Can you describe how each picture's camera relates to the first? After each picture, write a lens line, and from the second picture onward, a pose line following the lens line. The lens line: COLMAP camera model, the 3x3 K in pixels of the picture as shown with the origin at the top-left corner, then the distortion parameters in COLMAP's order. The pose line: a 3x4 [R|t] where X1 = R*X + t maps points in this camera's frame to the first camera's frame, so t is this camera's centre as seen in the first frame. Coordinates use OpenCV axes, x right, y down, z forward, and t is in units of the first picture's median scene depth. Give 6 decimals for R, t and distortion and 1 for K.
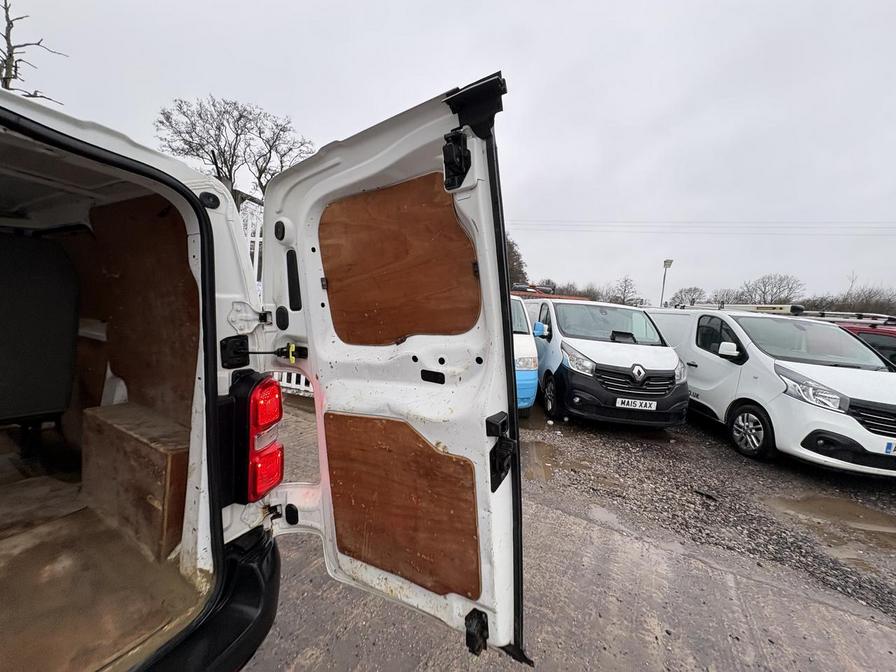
lens RADIAL K [[355.7, 0, 444.8], [0, 355.7, 336.6], [0, 0, 1]] dist [0.003060, -0.000711]
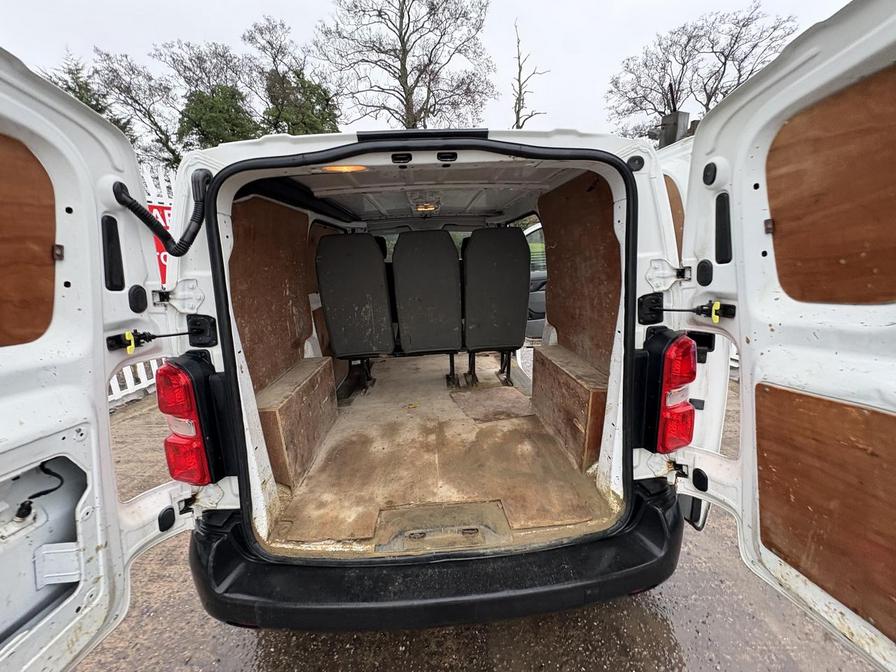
lens RADIAL K [[355.7, 0, 447.7], [0, 355.7, 335.6], [0, 0, 1]] dist [0.003060, -0.000711]
pose [[0.553253, 0.085525, -0.828611, -0.048589], [0.017632, 0.993290, 0.114295, -0.008306], [0.832826, -0.077844, 0.548033, -0.066072]]
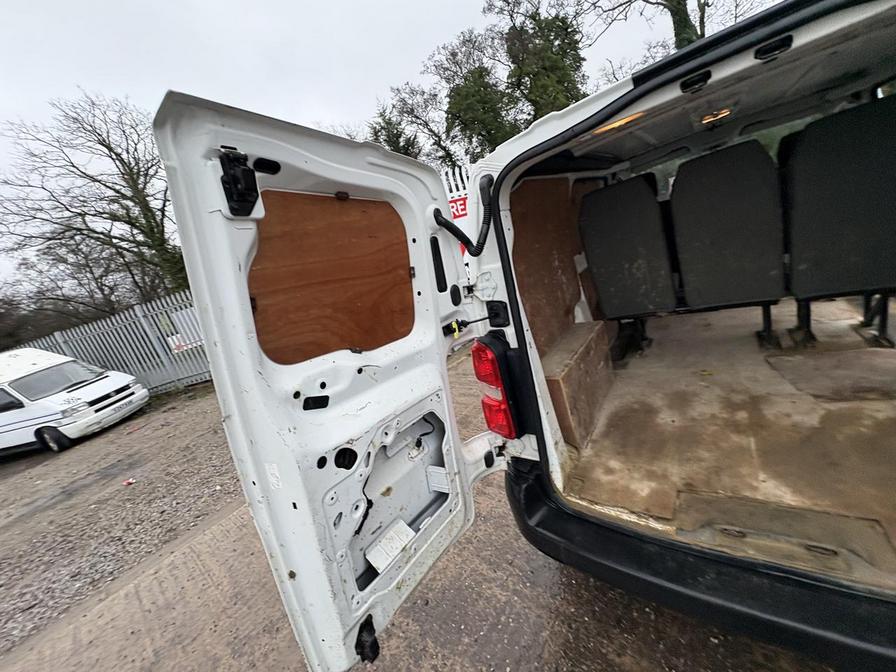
lens RADIAL K [[355.7, 0, 449.2], [0, 355.7, 335.7], [0, 0, 1]] dist [0.003060, -0.000711]
pose [[-0.086301, 0.192970, -0.977402, -0.067902], [0.196192, 0.965143, 0.173227, -0.086516], [0.976760, -0.176809, -0.121152, -0.117663]]
